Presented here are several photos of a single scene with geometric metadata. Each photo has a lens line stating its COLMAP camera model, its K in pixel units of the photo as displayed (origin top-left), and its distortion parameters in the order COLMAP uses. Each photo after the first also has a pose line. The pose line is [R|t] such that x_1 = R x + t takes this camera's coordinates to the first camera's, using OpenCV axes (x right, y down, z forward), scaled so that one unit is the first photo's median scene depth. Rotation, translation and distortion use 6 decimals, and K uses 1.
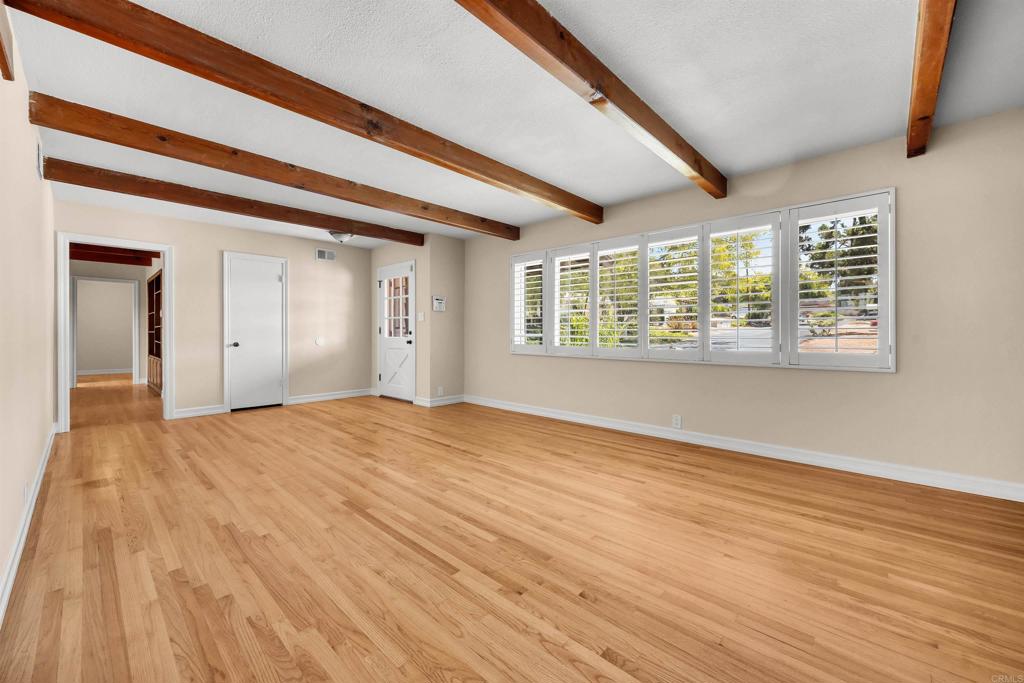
lens RADIAL K [[394.8, 0, 504.5], [0, 394.8, 330.8], [0, 0, 1]] dist [0.000137, -0.001156]
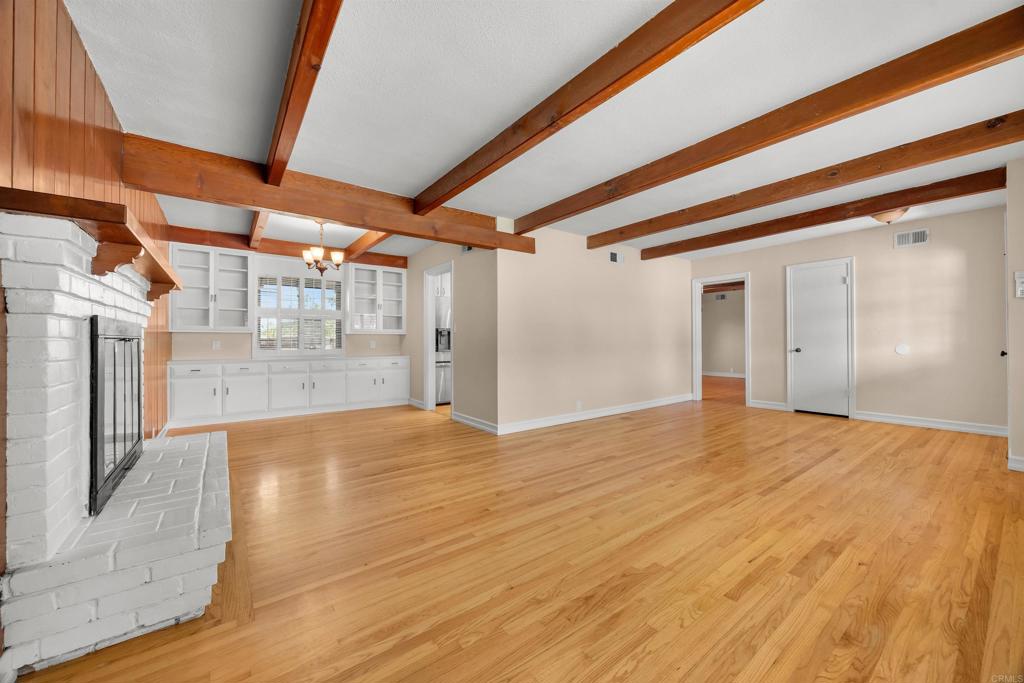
lens RADIAL K [[394.8, 0, 510.4], [0, 394.8, 340.1], [0, 0, 1]] dist [0.000137, -0.001156]
pose [[-0.179123, -0.003601, -0.983820, 0.908119], [0.013023, 0.999897, -0.006031, 0.005900], [0.983740, -0.013893, -0.179058, 0.730931]]
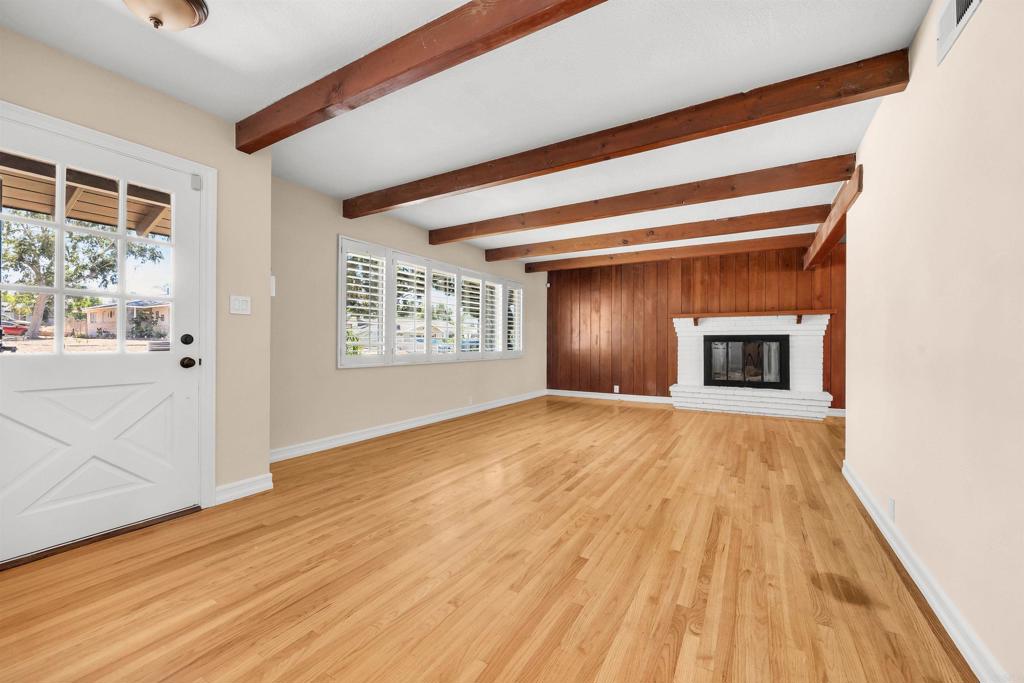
lens RADIAL K [[394.8, 0, 510.9], [0, 394.8, 342.2], [0, 0, 1]] dist [0.000137, -0.001156]
pose [[-0.200121, 0.000818, 0.979771, -1.411682], [-0.013848, 0.999897, -0.003663, 0.010124], [-0.979673, -0.014301, -0.200089, 1.513525]]
